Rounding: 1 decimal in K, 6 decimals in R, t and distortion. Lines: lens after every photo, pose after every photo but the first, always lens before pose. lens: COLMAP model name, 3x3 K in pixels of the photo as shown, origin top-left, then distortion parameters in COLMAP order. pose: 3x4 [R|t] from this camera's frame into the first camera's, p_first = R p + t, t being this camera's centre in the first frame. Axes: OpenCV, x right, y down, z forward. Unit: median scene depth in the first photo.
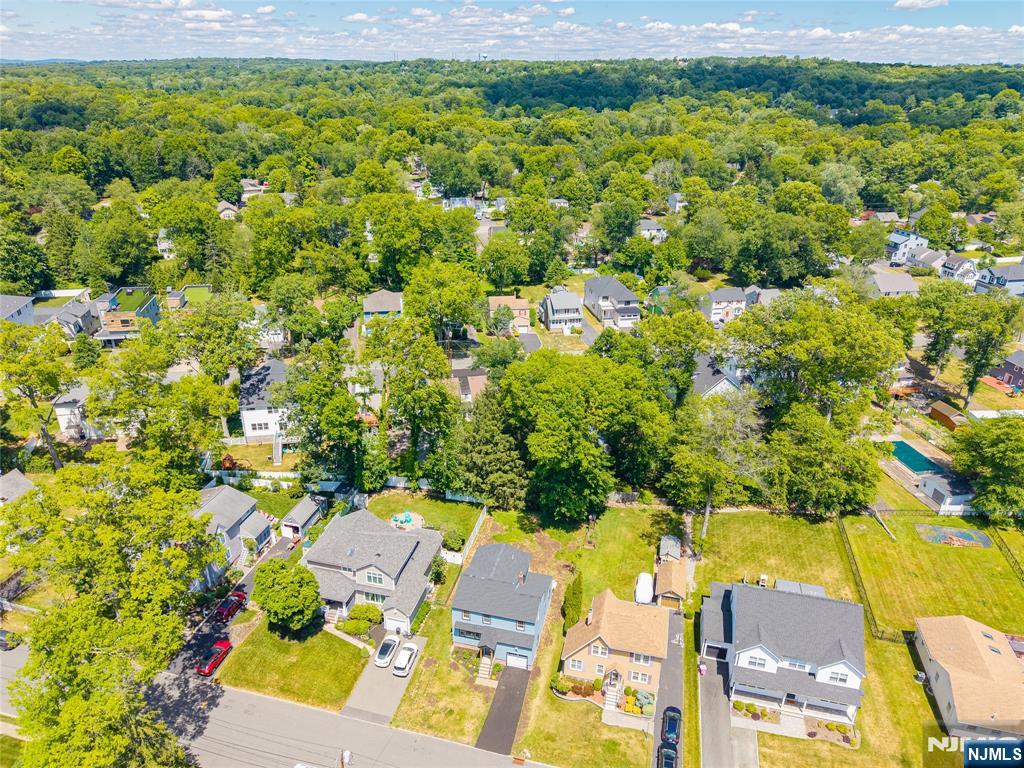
lens RADIAL K [[688.0, 0, 512.0], [0, 688.0, 384.0], [0, 0, 1]] dist [0.042877, -0.053032]
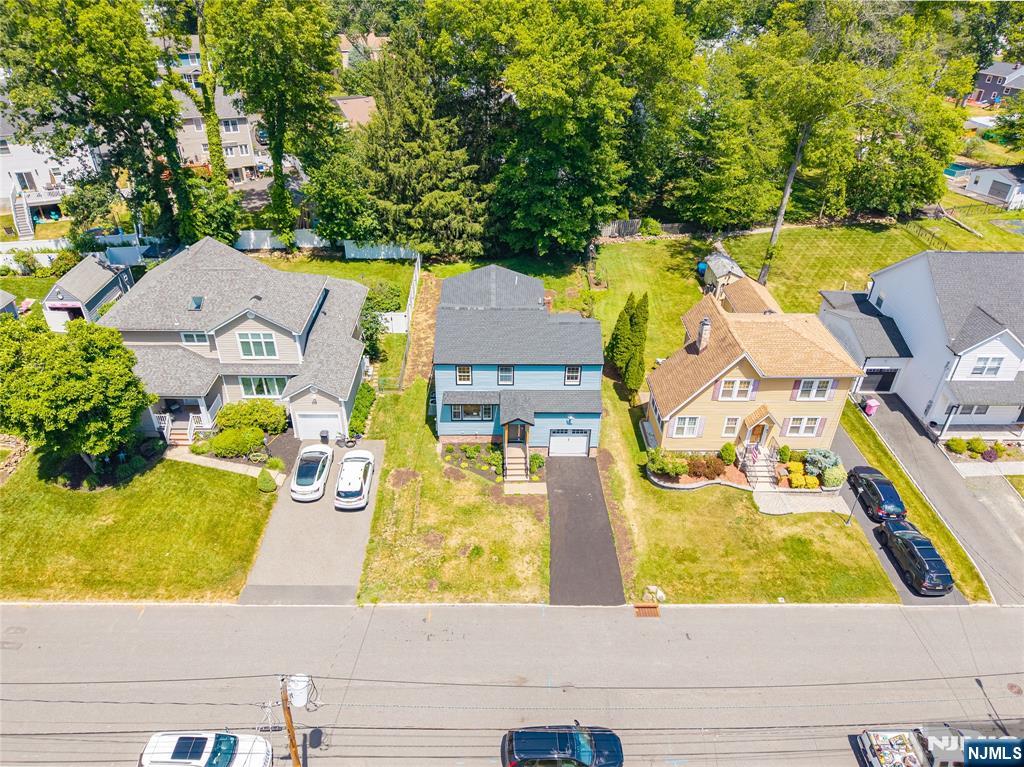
lens RADIAL K [[688.0, 0, 512.0], [0, 688.0, 383.5], [0, 0, 1]] dist [0.042877, -0.053032]
pose [[0.965282, -0.141950, 0.219272, -0.140039], [0.106344, 0.980296, 0.166466, 0.253151], [-0.238581, -0.137369, 0.961358, 0.492472]]
